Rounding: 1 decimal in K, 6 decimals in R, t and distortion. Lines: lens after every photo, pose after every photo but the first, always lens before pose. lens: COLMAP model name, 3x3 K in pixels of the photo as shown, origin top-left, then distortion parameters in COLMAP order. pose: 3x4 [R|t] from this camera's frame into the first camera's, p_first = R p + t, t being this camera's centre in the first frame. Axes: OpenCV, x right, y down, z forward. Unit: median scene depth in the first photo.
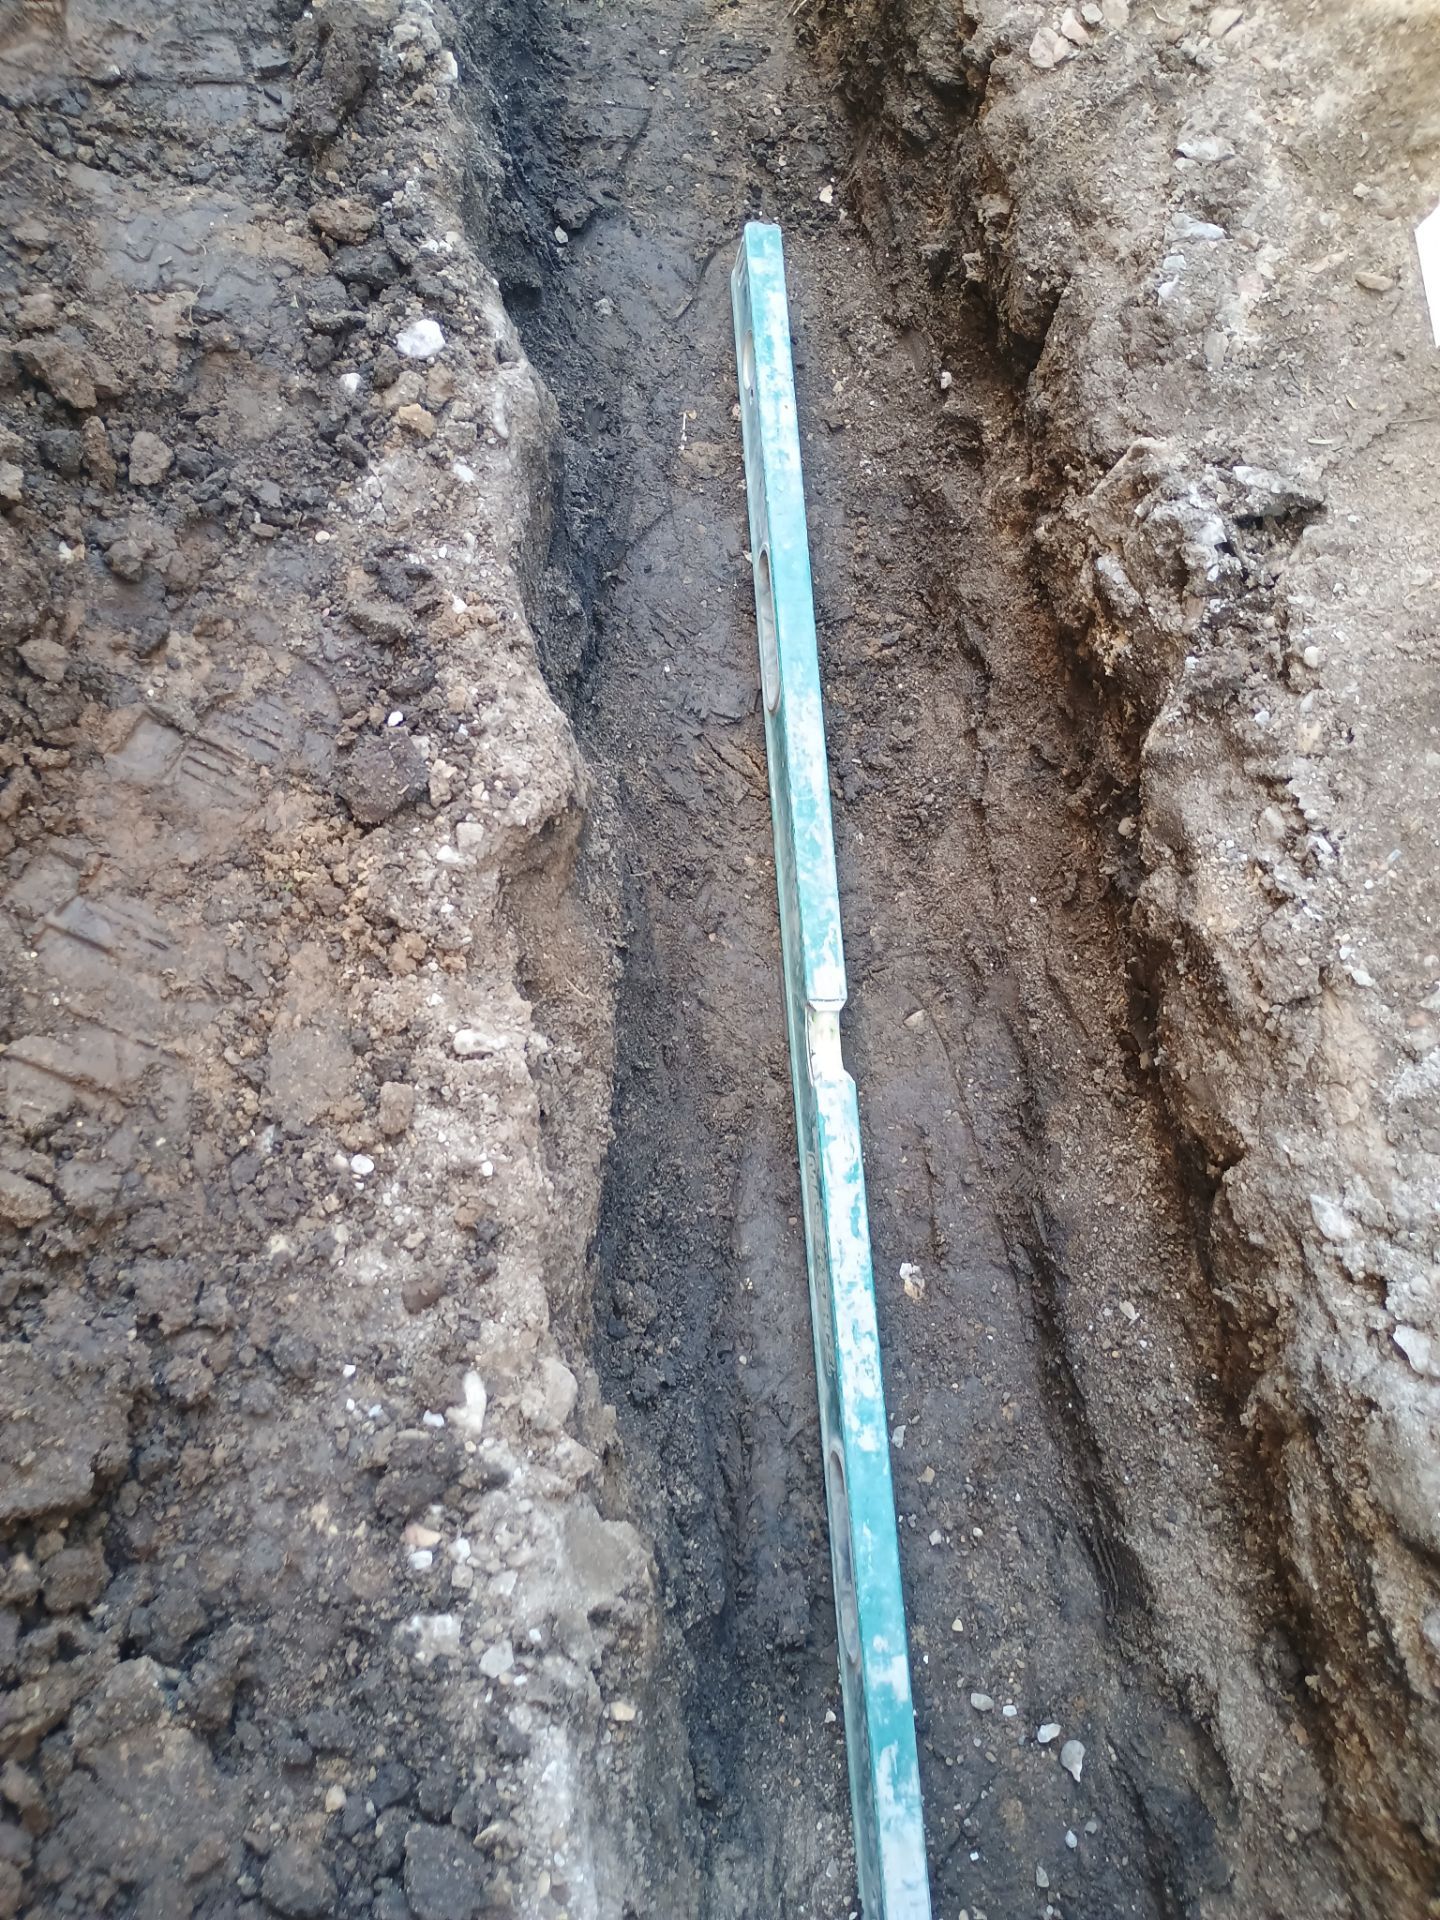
lens RADIAL K [[1681.4, 0, 720.0], [0, 1681.4, 960.0], [0, 0, 1]] dist [0.055668, -0.063755]
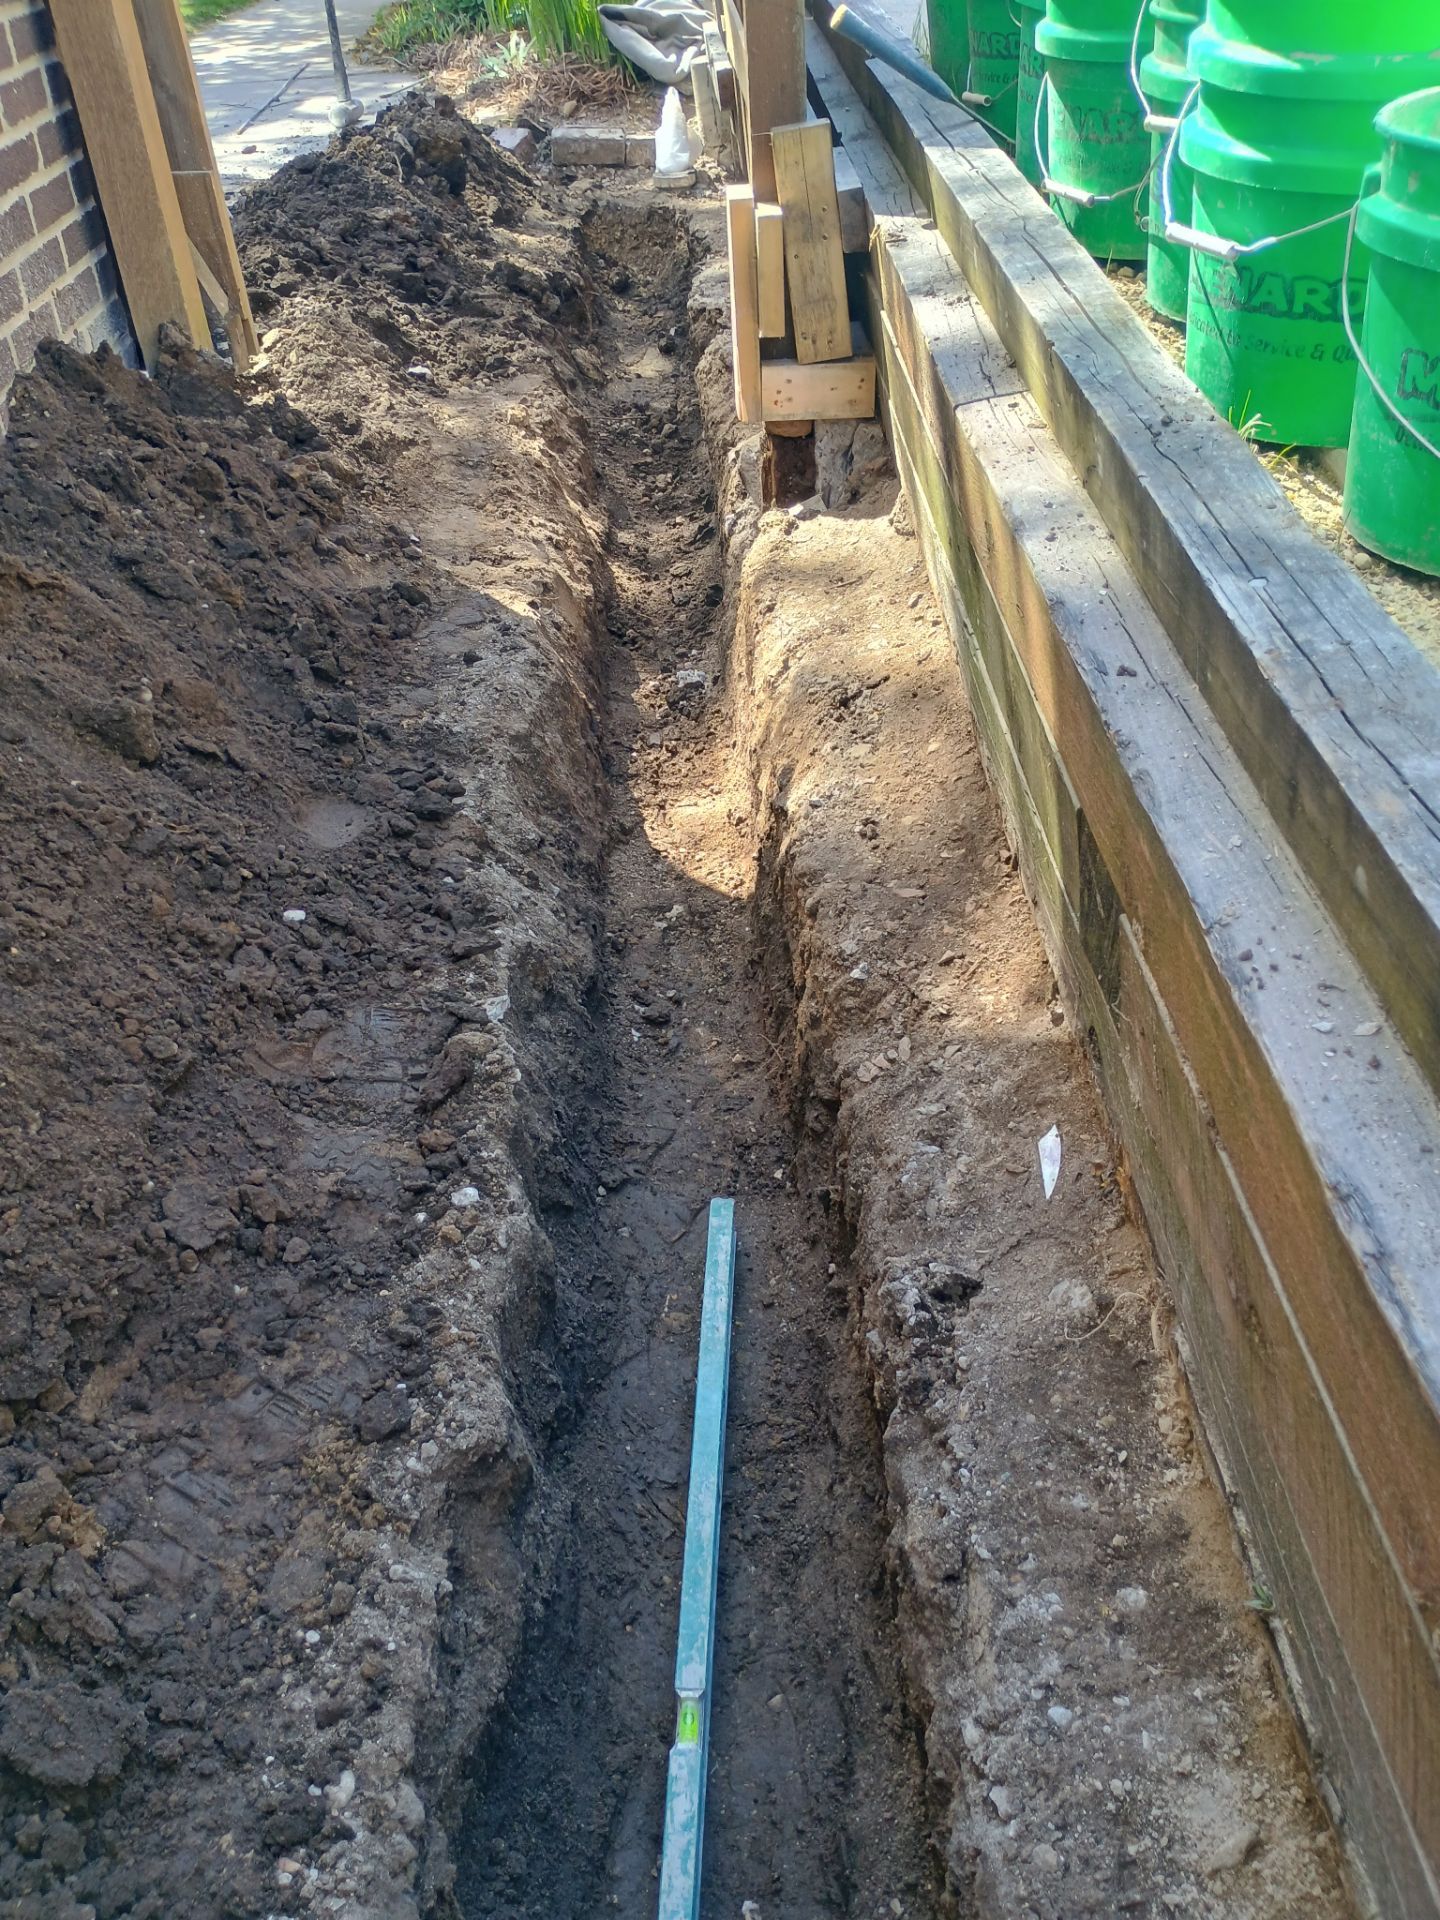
lens RADIAL K [[1681.4, 0, 720.0], [0, 1681.4, 960.0], [0, 0, 1]] dist [0.055668, -0.063755]
pose [[0.989799, -0.012442, -0.141930, 0.339785], [-0.076423, 0.794376, -0.602600, 0.474856], [0.120243, 0.607299, 0.785321, -0.483878]]
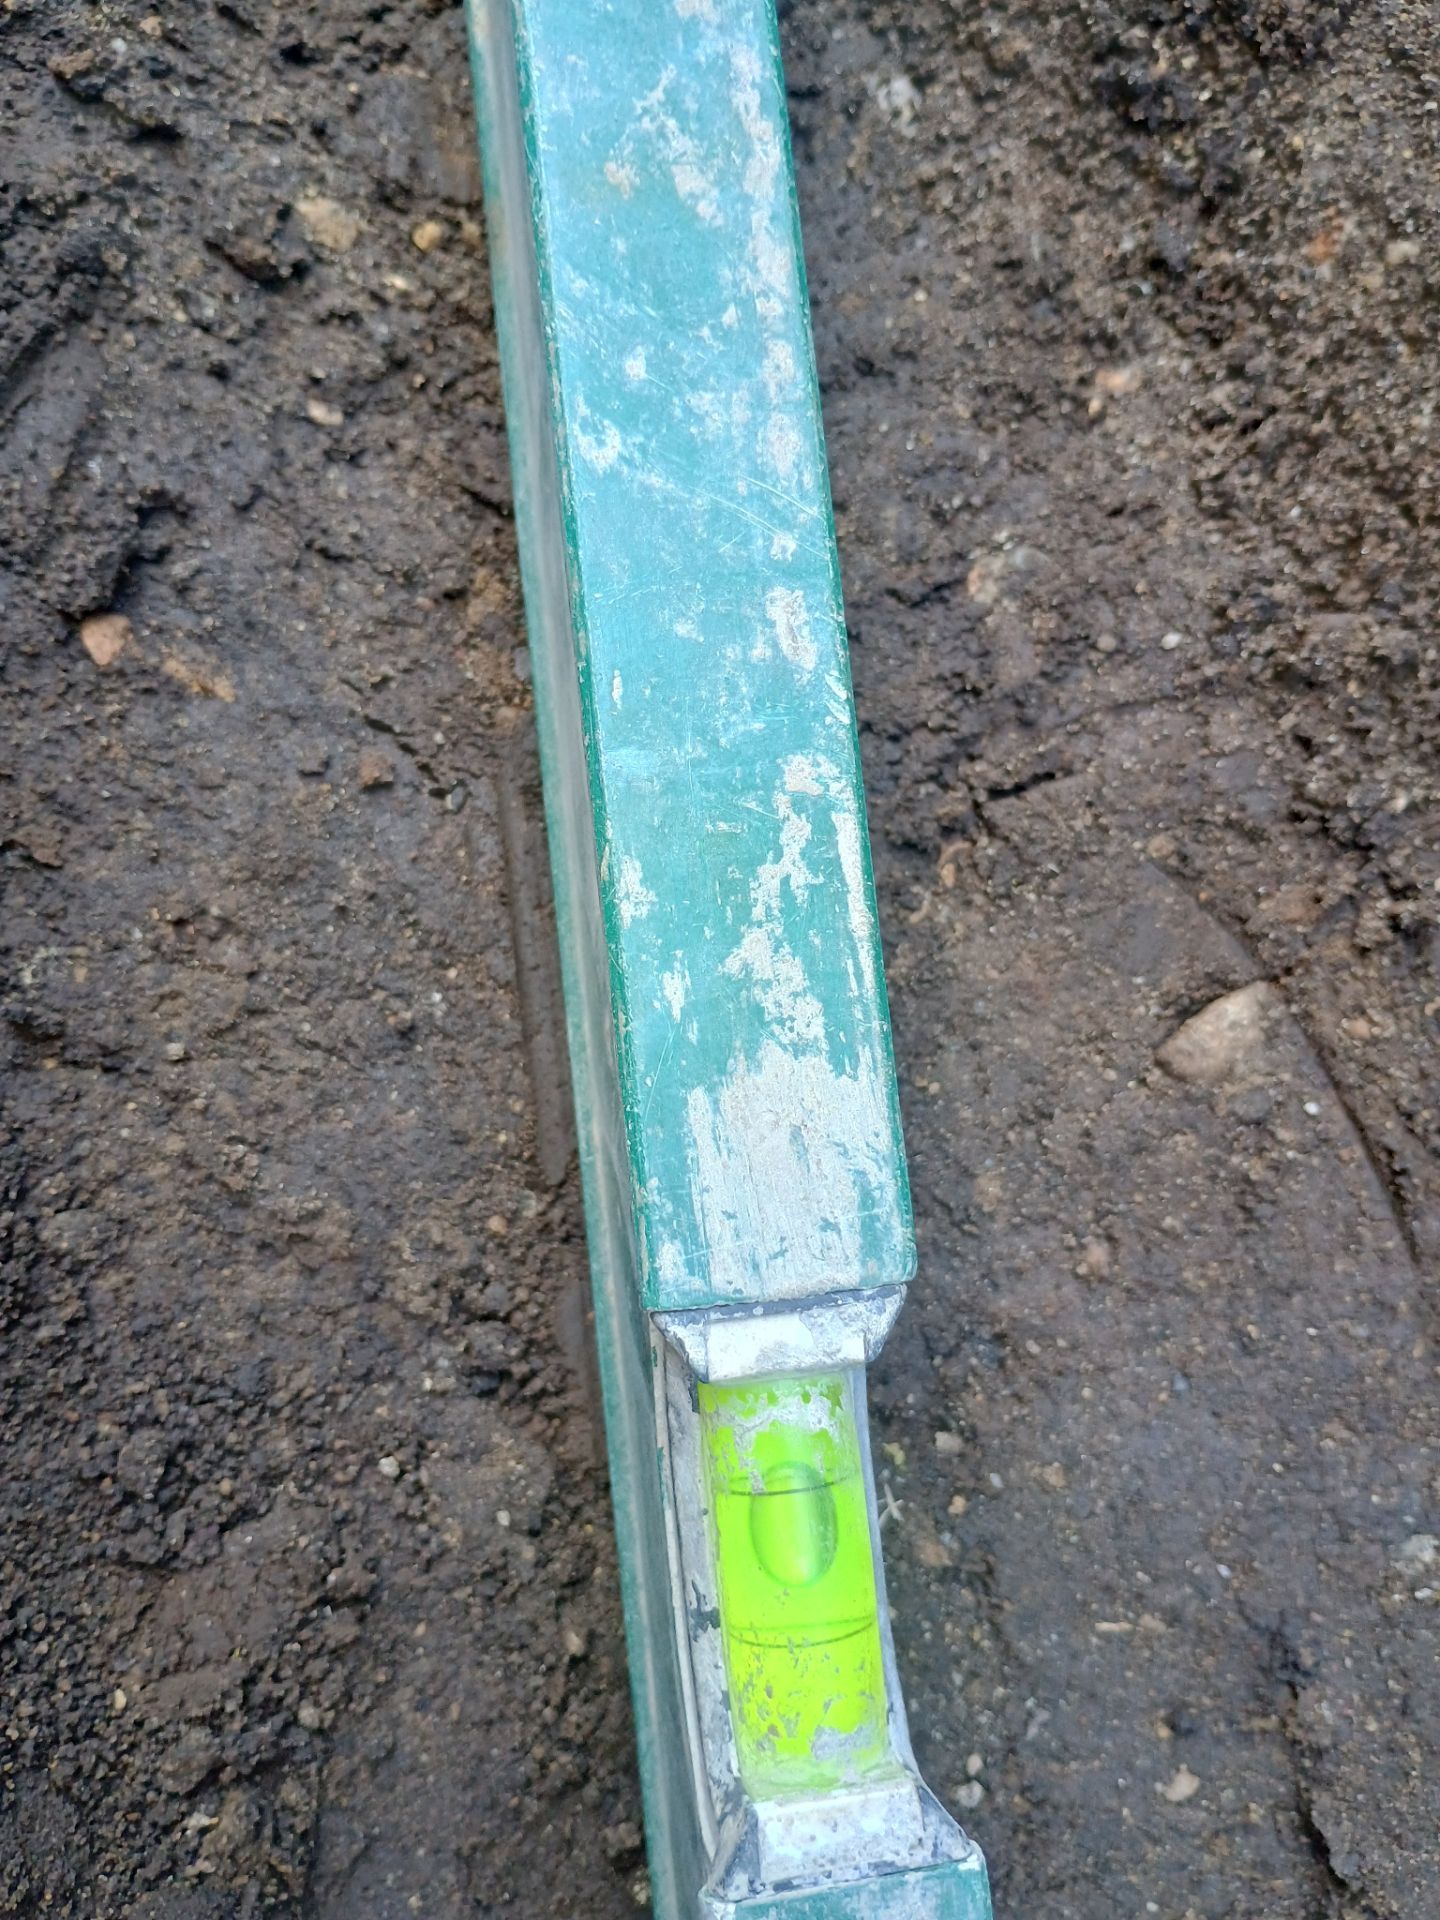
lens RADIAL K [[1671.3, 0, 720.0], [0, 1671.3, 960.0], [0, 0, 1]] dist [0.057027, -0.086209]
pose [[0.998798, -0.041964, 0.025342, 0.069700], [0.036390, 0.981050, 0.190307, -0.015204], [-0.032848, -0.189156, 0.981398, 1.039513]]
